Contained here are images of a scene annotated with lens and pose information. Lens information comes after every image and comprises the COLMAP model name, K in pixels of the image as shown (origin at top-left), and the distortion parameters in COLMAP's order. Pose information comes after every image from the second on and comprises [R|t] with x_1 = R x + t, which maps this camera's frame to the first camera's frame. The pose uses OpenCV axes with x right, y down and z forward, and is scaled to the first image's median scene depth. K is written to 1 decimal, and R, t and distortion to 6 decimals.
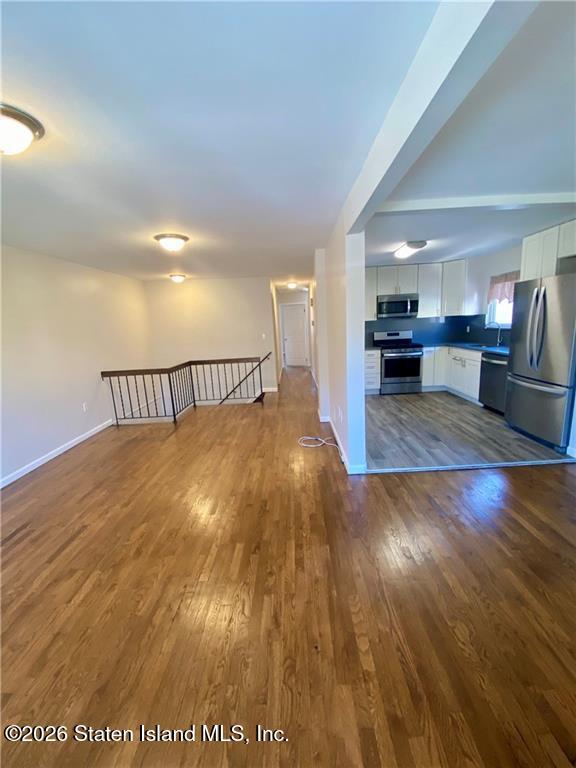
lens RADIAL K [[309.8, 0, 288.6], [0, 309.8, 383.4], [0, 0, 1]] dist [0.031764, -0.027298]
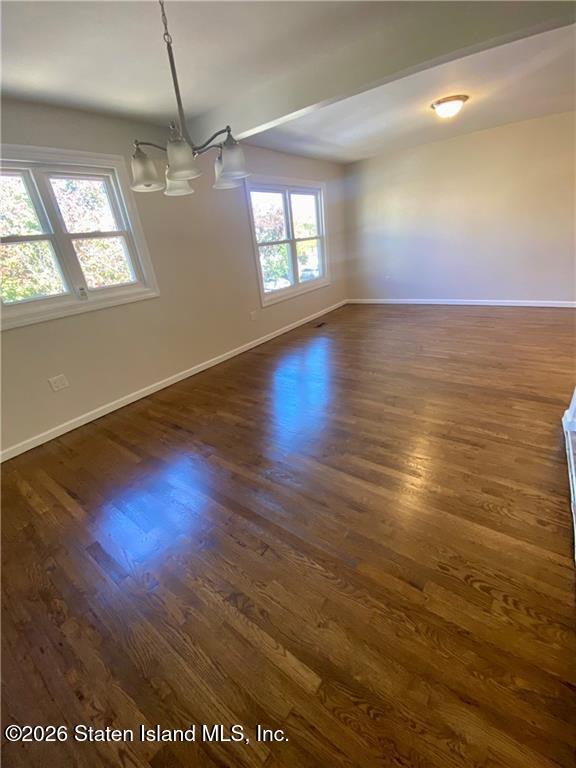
lens RADIAL K [[309.8, 0, 288.6], [0, 309.8, 383.4], [0, 0, 1]] dist [0.031764, -0.027298]
pose [[-0.575648, 0.442591, -0.687562, 0.618741], [-0.024034, 0.831331, 0.555258, -0.095057], [0.817344, 0.336158, -0.467917, 0.488000]]
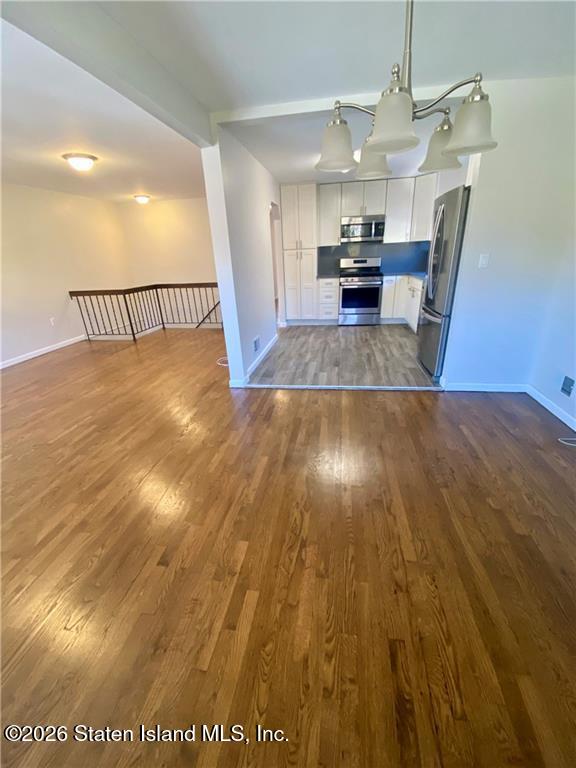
lens RADIAL K [[309.2, 0, 288.0], [0, 309.2, 384.0], [0, 0, 1]] dist [0.033883, -0.030860]
pose [[0.988910, 0.067996, -0.132034, 0.340545], [-0.038989, 0.976714, 0.210974, 0.020726], [0.143305, -0.203487, 0.968533, -0.039566]]
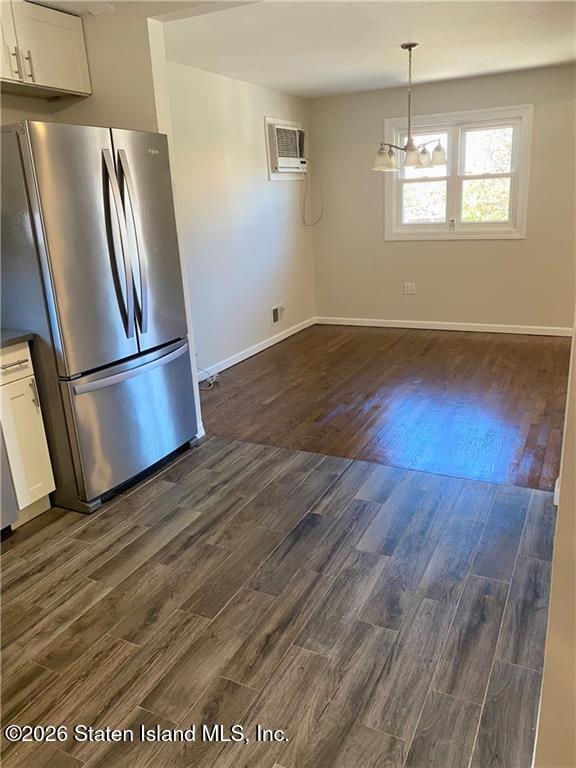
lens RADIAL K [[583.4, 0, 283.1], [0, 583.4, 383.0], [0, 0, 1]] dist [0.010164, -0.005698]
pose [[-0.888839, -0.038130, 0.456630, 0.135152], [0.188233, 0.878184, 0.439730, -0.222246], [-0.417772, 0.476802, -0.773386, 1.118762]]
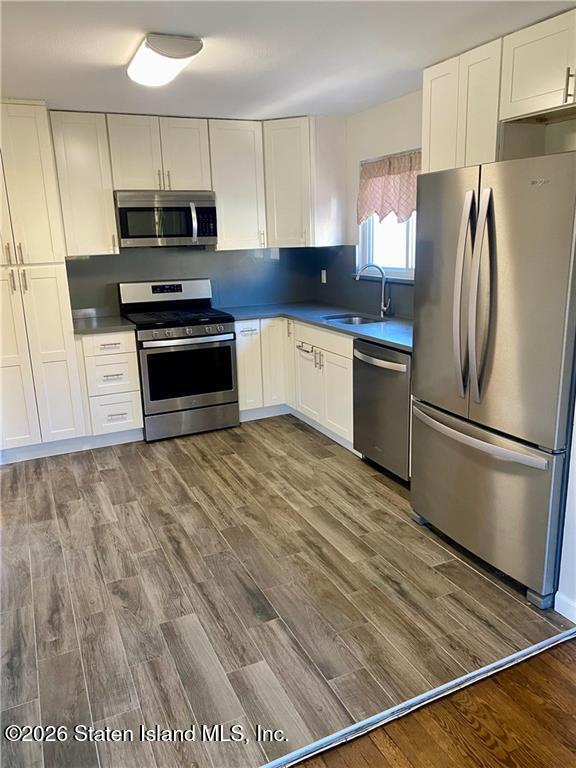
lens RADIAL K [[583.4, 0, 283.1], [0, 583.4, 383.0], [0, 0, 1]] dist [0.010164, -0.005698]
pose [[0.903583, -0.083122, 0.420272, 0.178567], [0.066001, 0.996294, 0.055147, -0.083872], [-0.423299, -0.022091, 0.905721, 0.297533]]
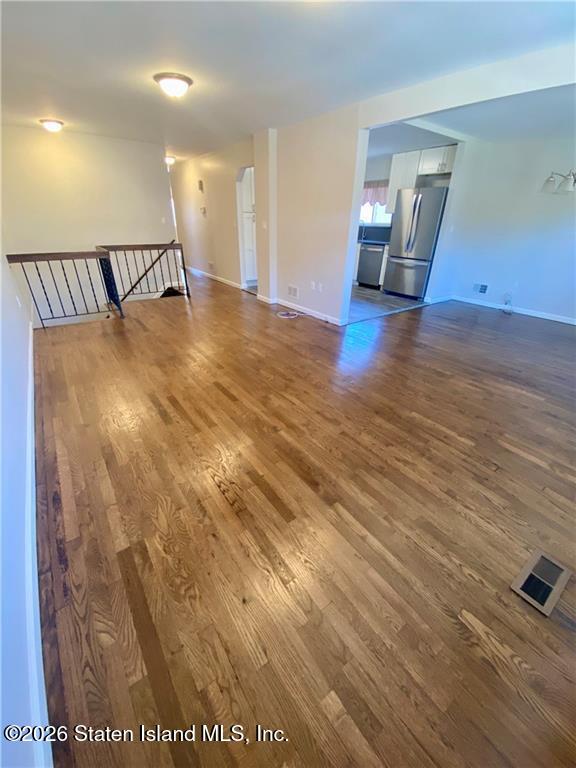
lens RADIAL K [[309.2, 0, 288.0], [0, 309.2, 384.0], [0, 0, 1]] dist [0.033883, -0.030860]
pose [[0.801054, -0.215480, 0.558462, -0.528971], [0.052753, 0.954744, 0.292715, 0.071806], [-0.596263, -0.205020, 0.776169, -0.016624]]
